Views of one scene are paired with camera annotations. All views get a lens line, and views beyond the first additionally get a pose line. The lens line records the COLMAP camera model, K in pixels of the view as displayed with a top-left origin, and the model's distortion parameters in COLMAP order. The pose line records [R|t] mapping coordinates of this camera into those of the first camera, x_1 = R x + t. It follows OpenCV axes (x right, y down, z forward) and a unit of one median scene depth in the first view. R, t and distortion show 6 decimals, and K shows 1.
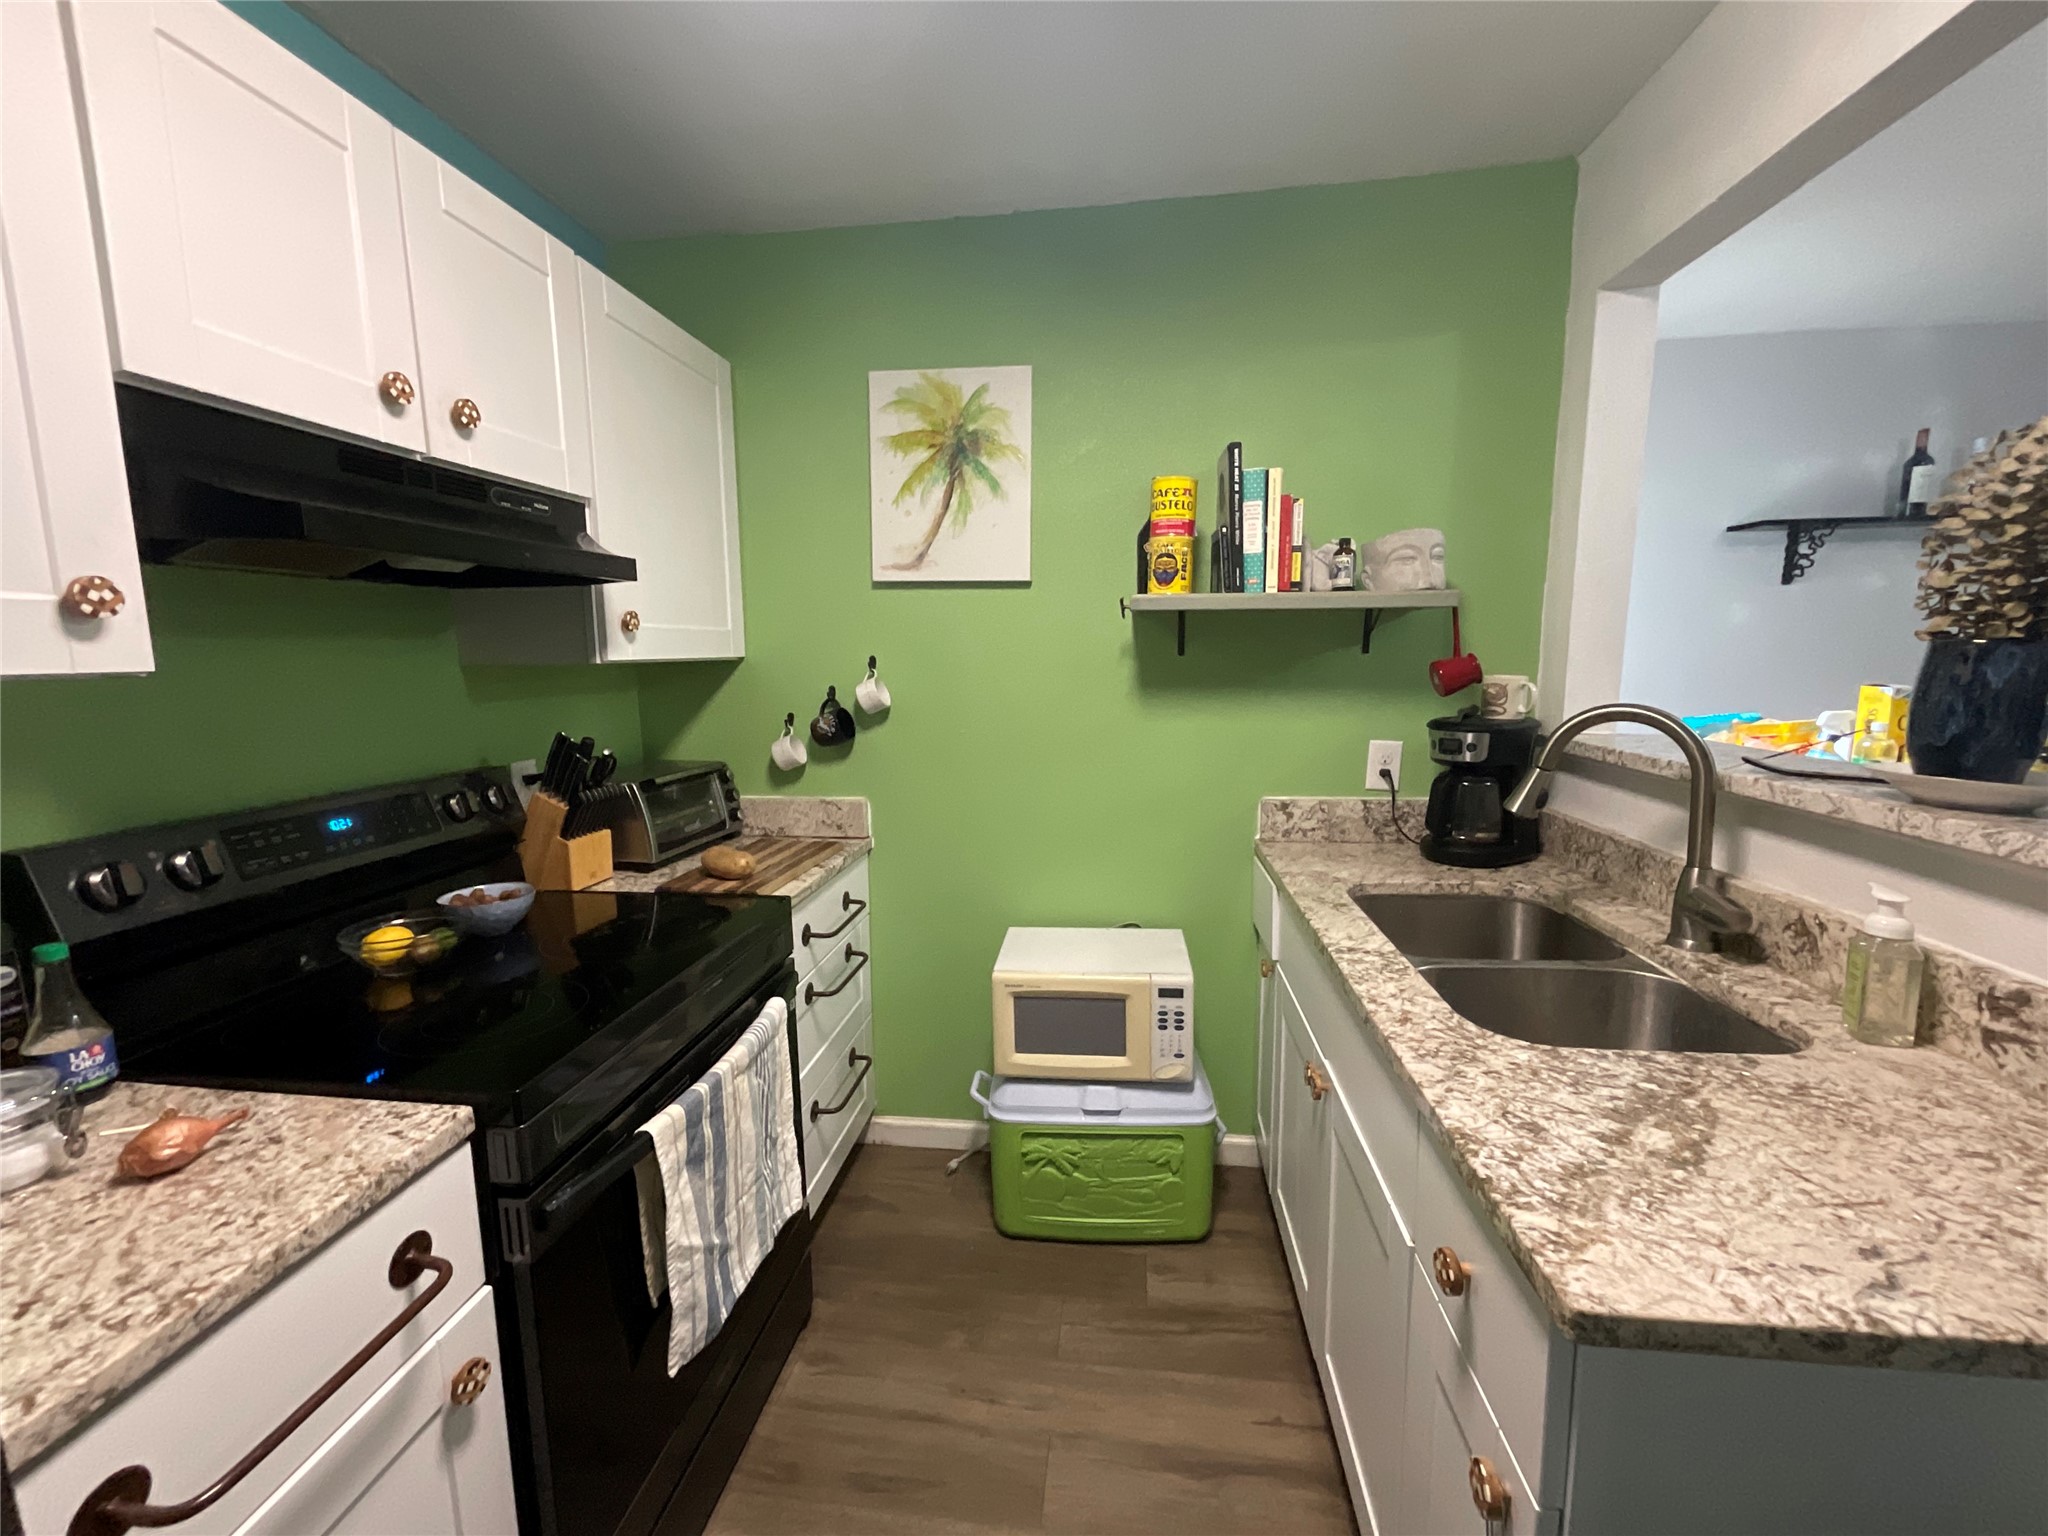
lens RADIAL K [[828.3, 0, 1019.0], [0, 828.3, 772.8], [0, 0, 1]] dist [-0.003290, -0.000113]
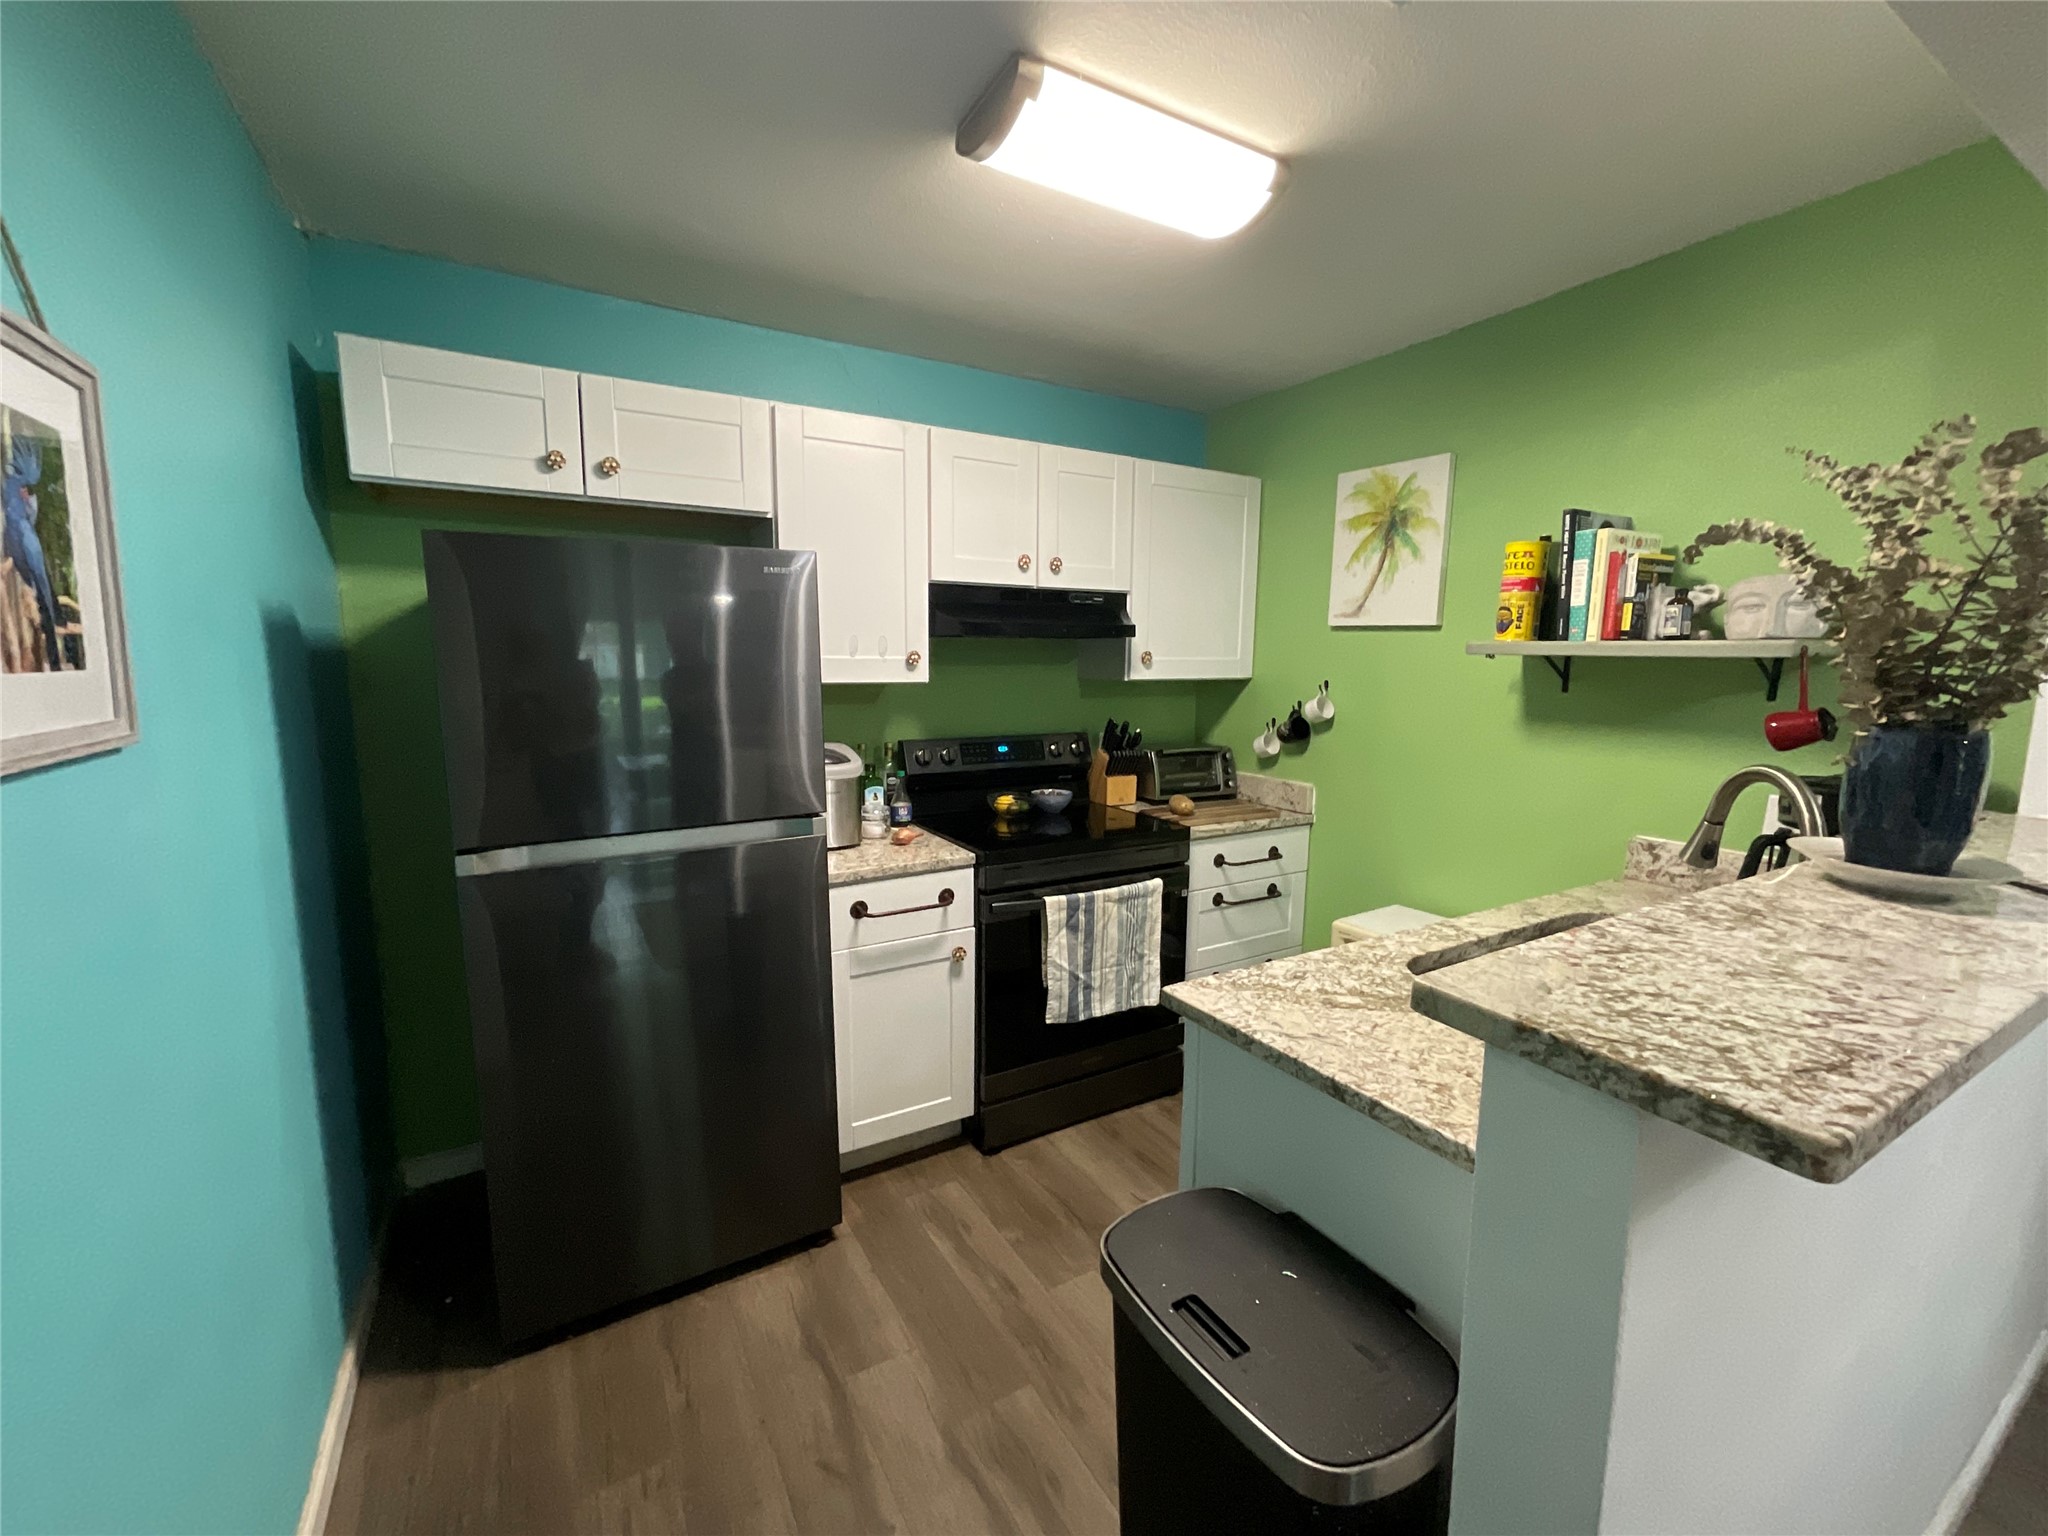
lens RADIAL K [[839.4, 0, 1024.0], [0, 839.4, 768.0], [0, 0, 1]] dist [-0.001987, -0.000306]
pose [[0.610664, 0.123082, -0.782266, 0.743232], [-0.129081, 0.990107, 0.055019, -0.014324], [0.781299, 0.067378, 0.620510, -0.271572]]
